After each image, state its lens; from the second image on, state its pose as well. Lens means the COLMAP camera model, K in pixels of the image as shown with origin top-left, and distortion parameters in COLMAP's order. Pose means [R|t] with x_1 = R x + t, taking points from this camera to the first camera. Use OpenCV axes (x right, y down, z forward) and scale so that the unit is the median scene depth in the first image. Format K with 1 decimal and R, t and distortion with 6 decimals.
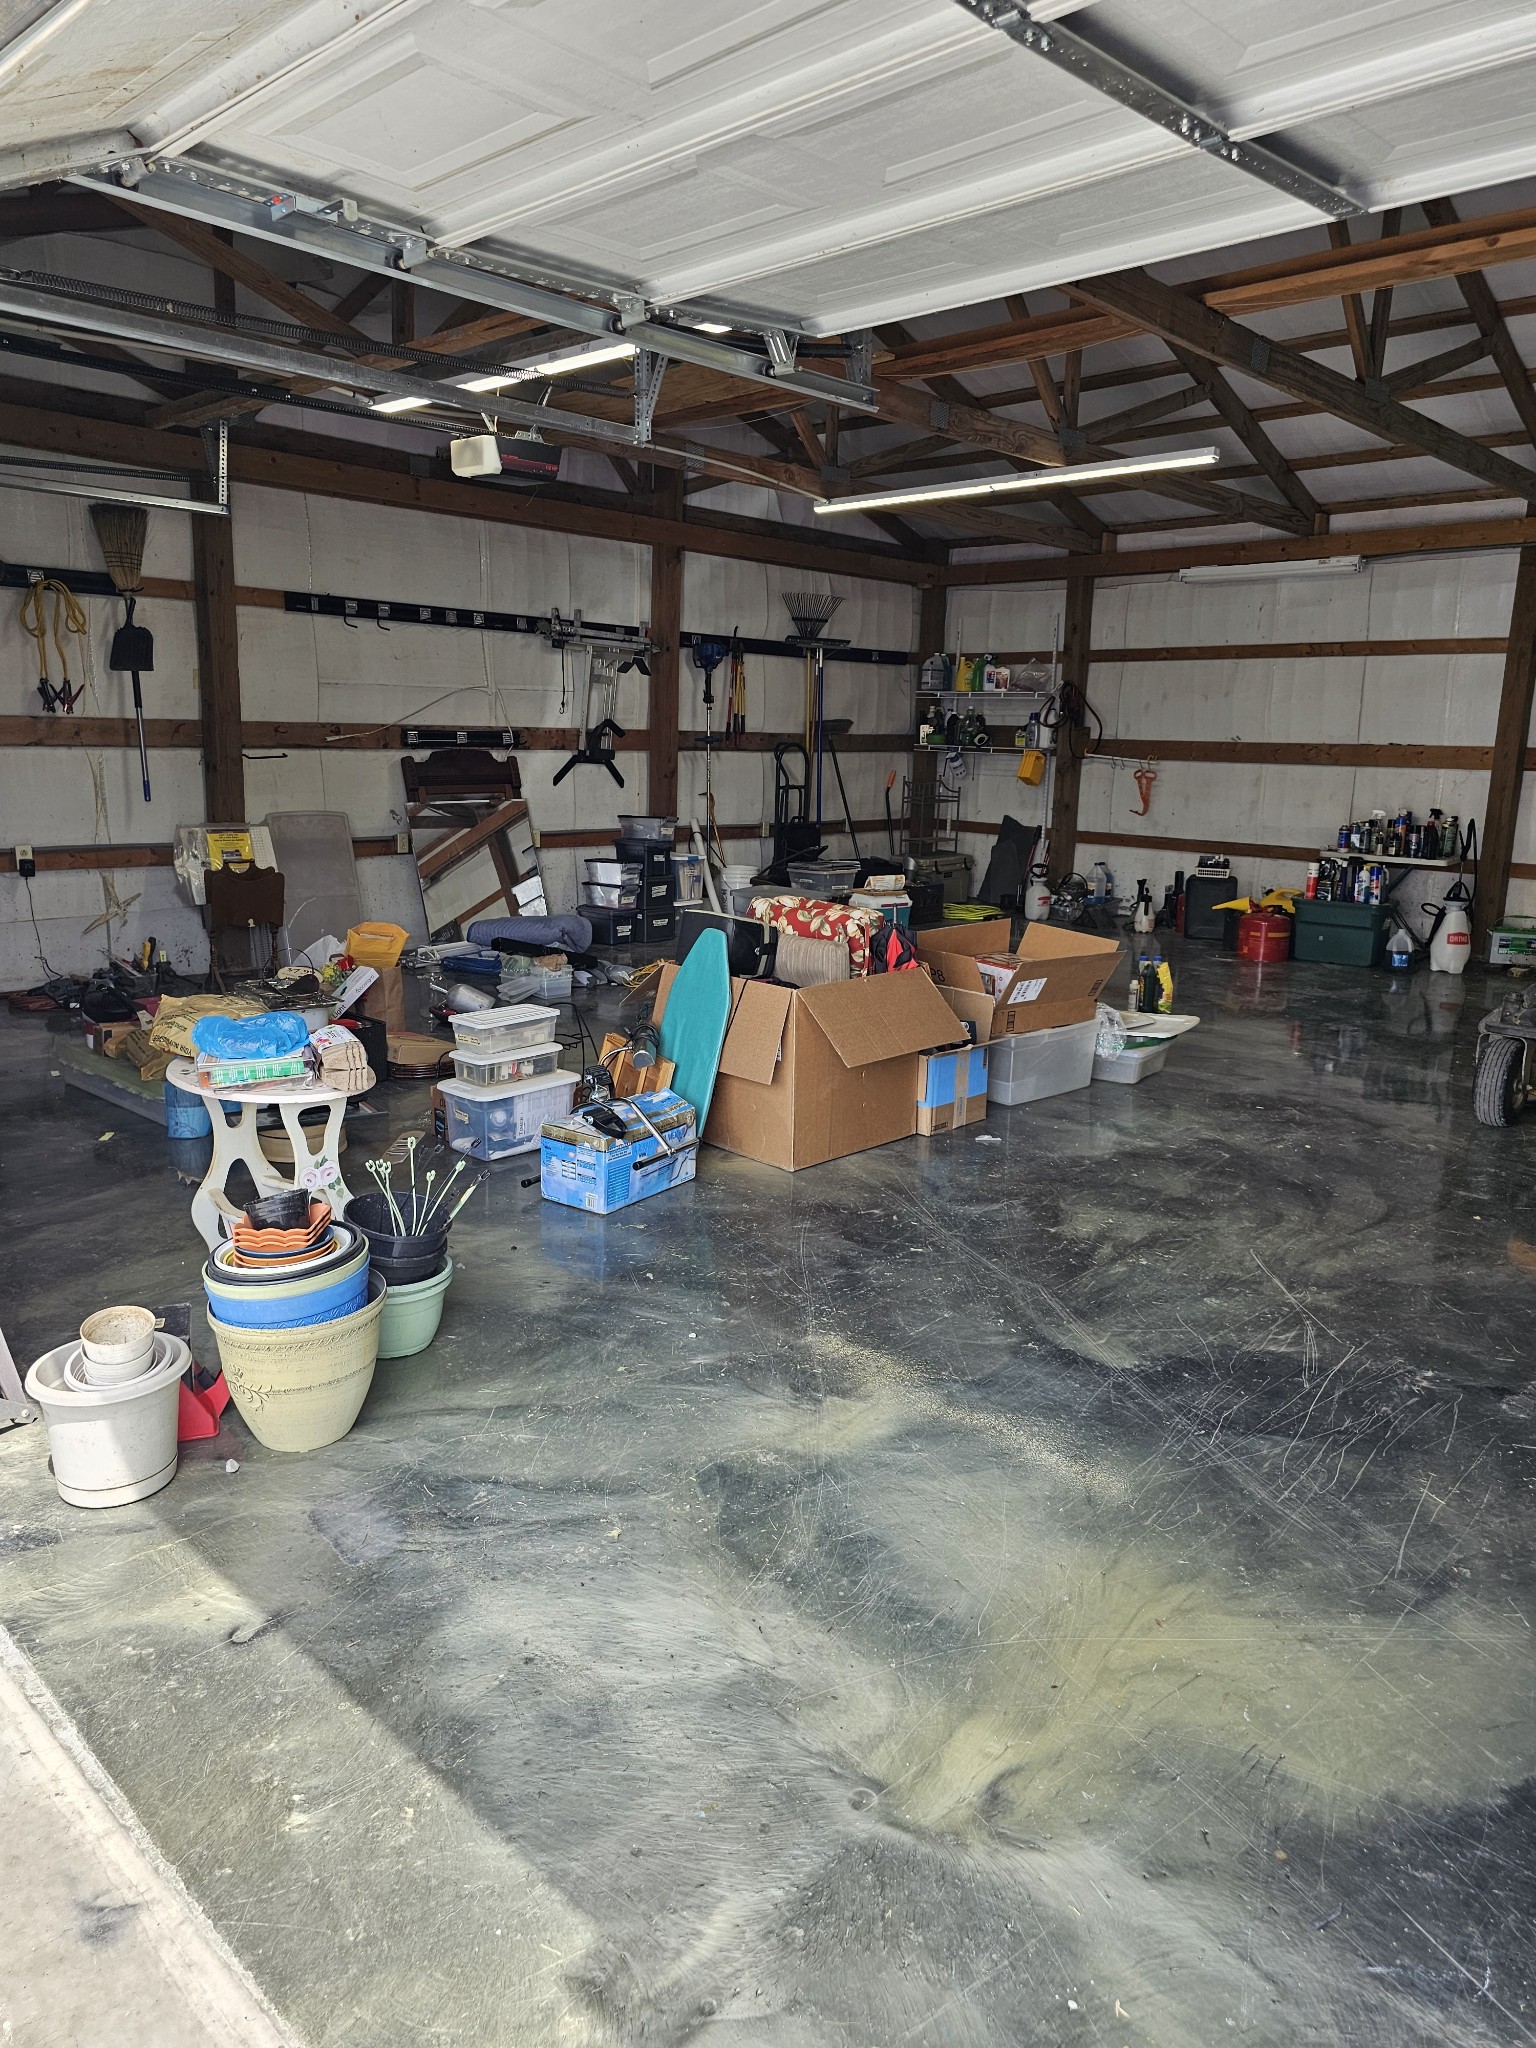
lens RADIAL K [[1388.0, 0, 755.2], [0, 1388.0, 1021.7], [0, 0, 1]] dist [0.065627, -0.060757]
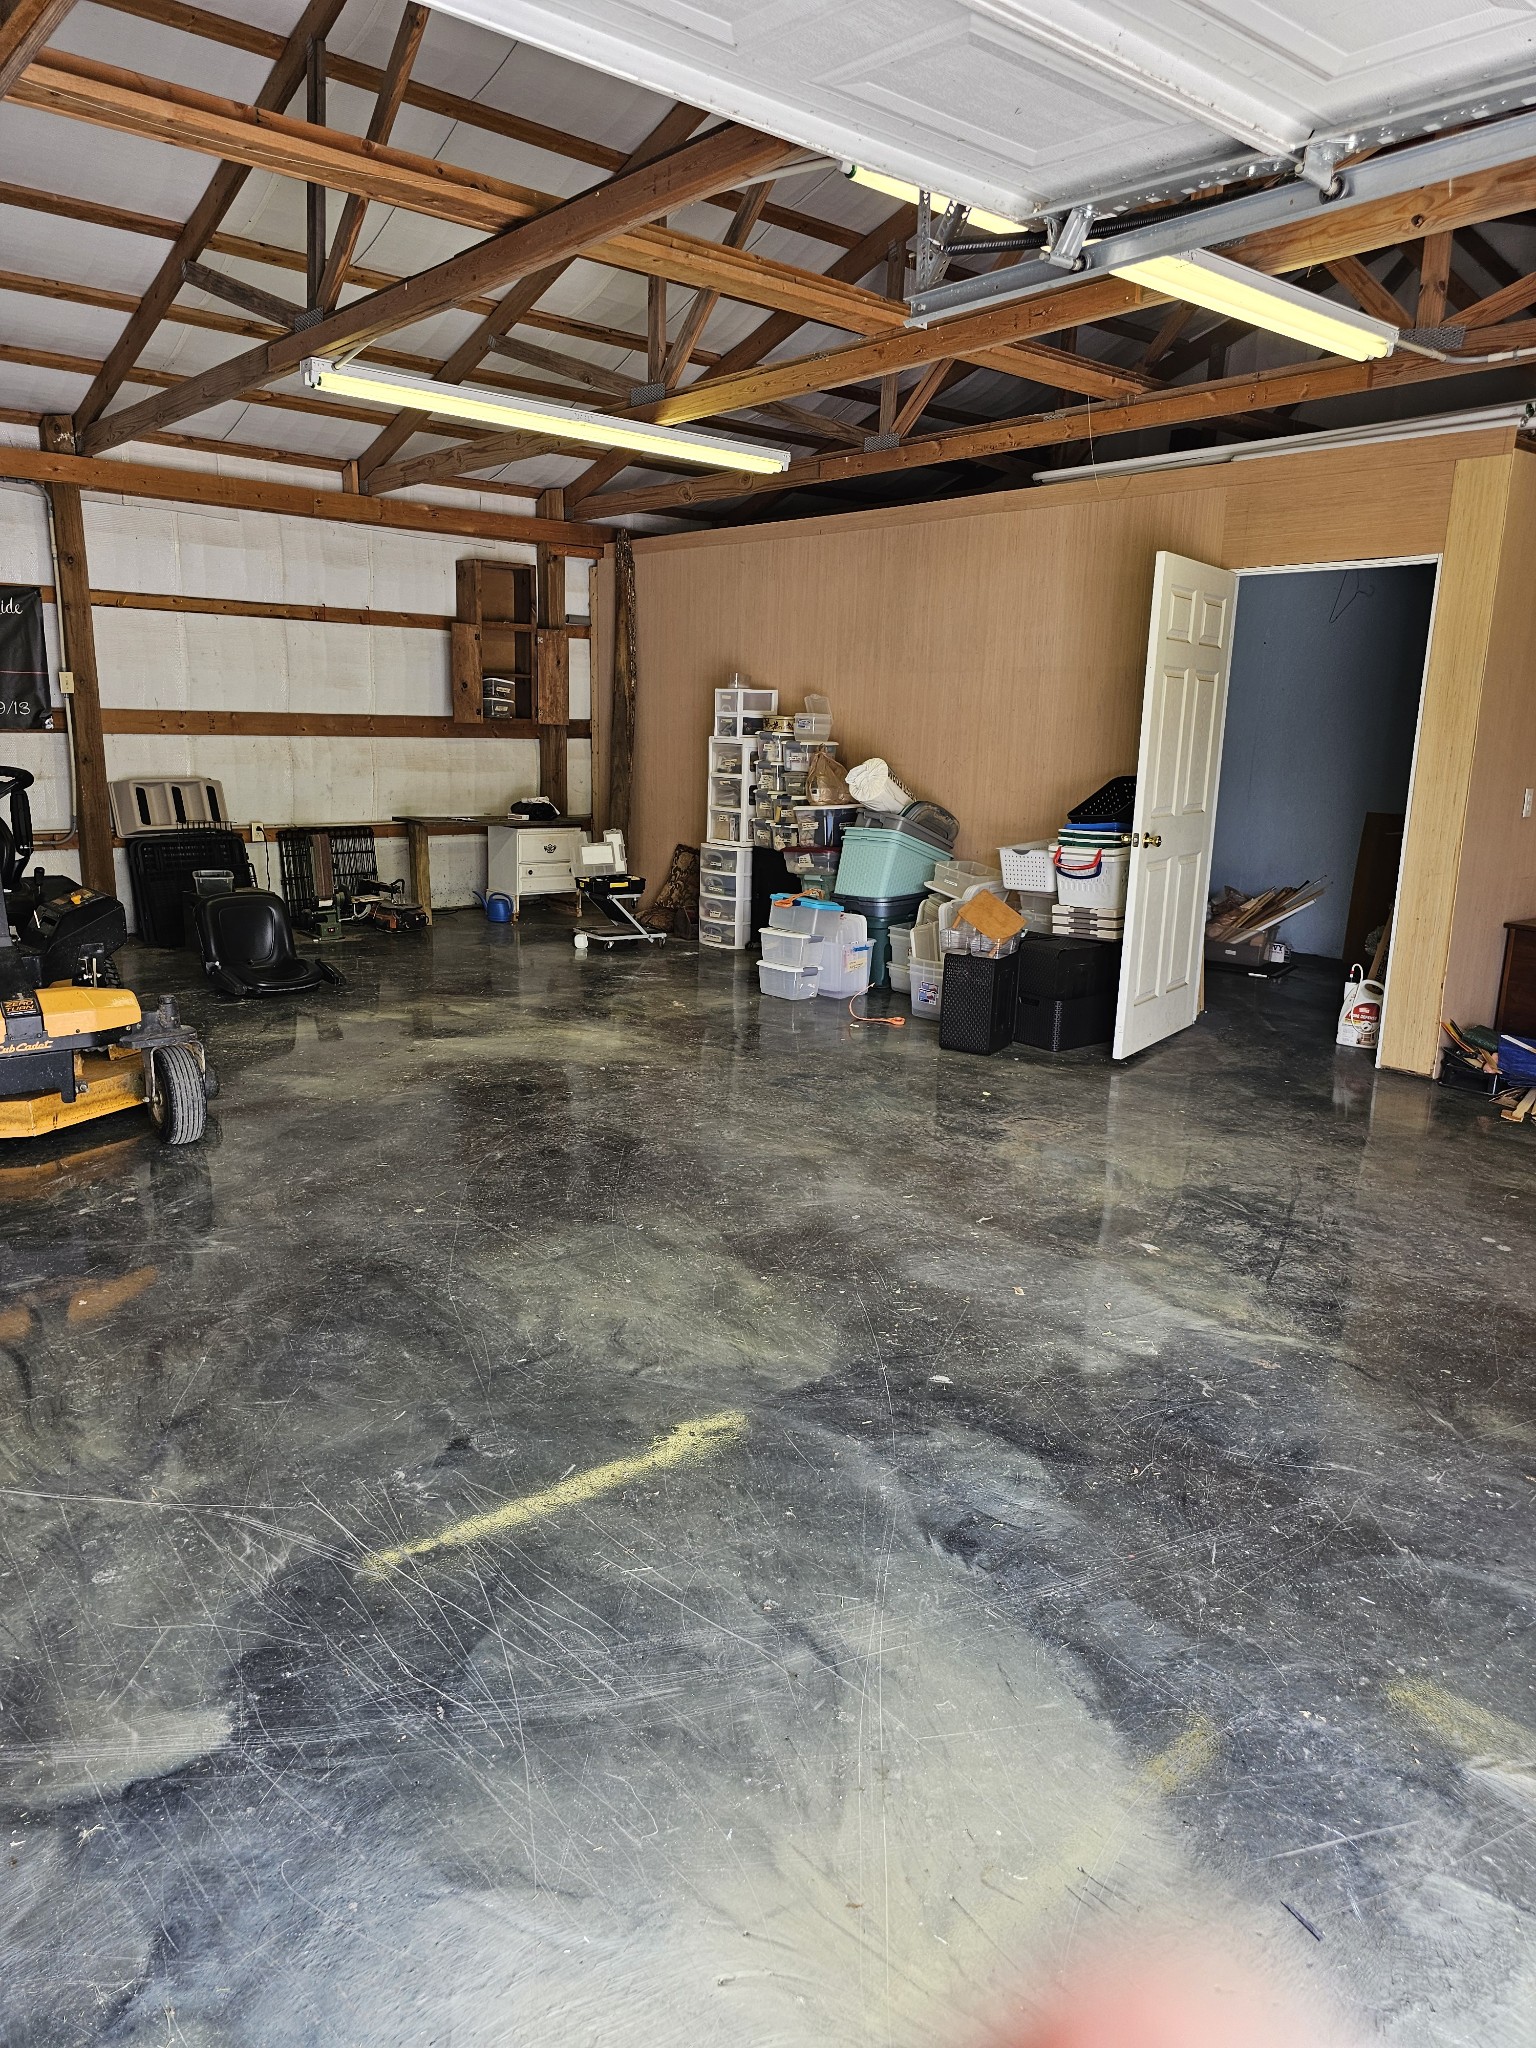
lens RADIAL K [[1388.0, 0, 755.2], [0, 1388.0, 1021.7], [0, 0, 1]] dist [0.065627, -0.060757]
pose [[0.090164, -0.240647, 0.966416, -0.250053], [0.185066, 0.957516, 0.221165, -0.156602], [-0.978581, 0.158909, 0.130869, 0.617336]]
